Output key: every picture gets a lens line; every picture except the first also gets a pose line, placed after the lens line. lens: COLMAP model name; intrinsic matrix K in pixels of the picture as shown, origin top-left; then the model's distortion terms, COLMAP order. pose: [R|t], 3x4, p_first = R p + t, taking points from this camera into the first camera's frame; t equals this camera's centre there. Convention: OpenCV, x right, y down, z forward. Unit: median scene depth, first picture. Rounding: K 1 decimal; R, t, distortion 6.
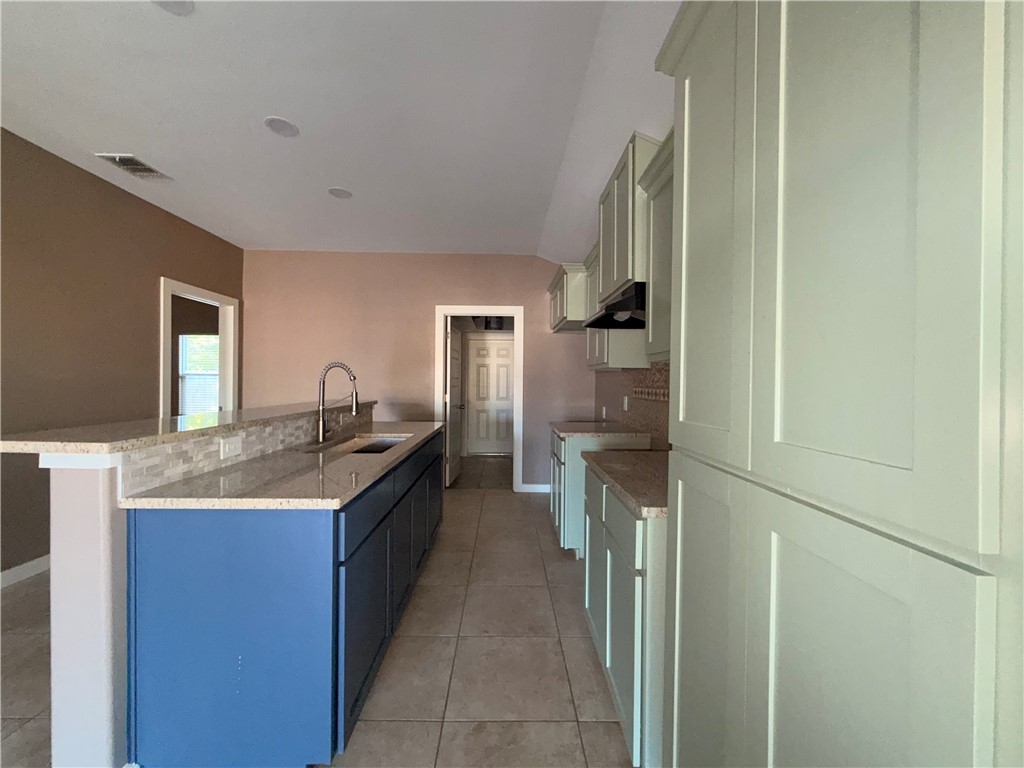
lens RADIAL K [[405.5, 0, 512.0], [0, 405.5, 384.0], [0, 0, 1]] dist [-0.000412, 0.000043]
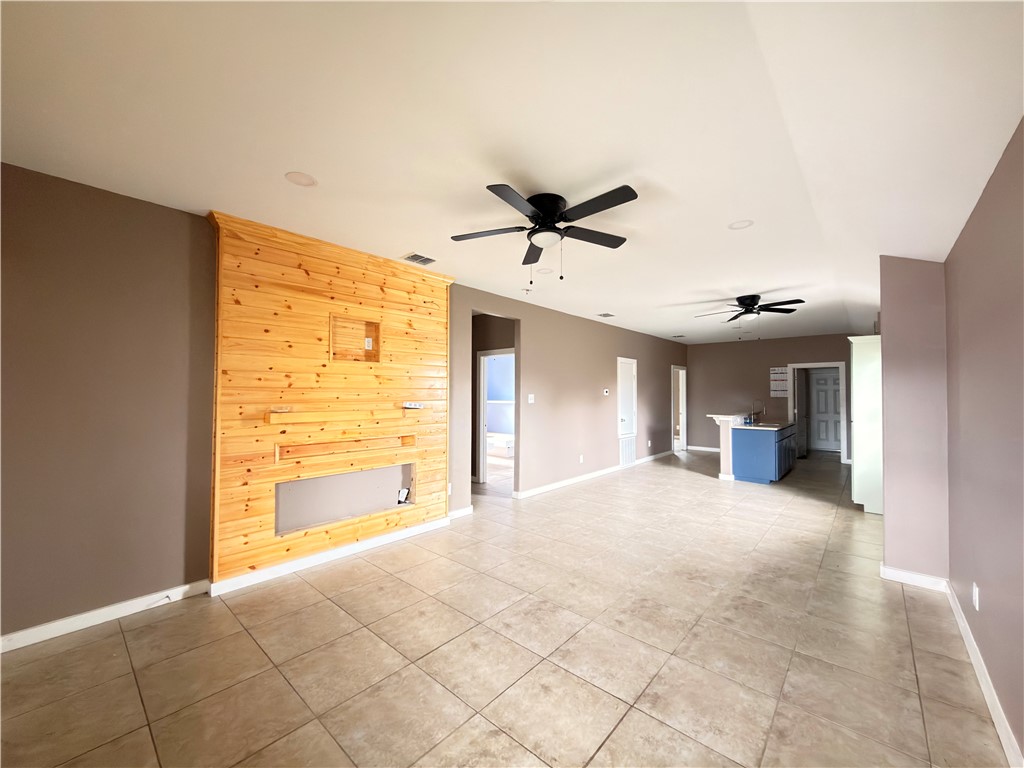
lens RADIAL K [[405.5, 0, 512.0], [0, 405.5, 384.0], [0, 0, 1]] dist [-0.000412, 0.000043]
pose [[0.735305, -0.025765, -0.677246, 0.153644], [0.000771, 0.999308, -0.037180, -0.025203], [0.677736, 0.026816, 0.734816, -1.314401]]
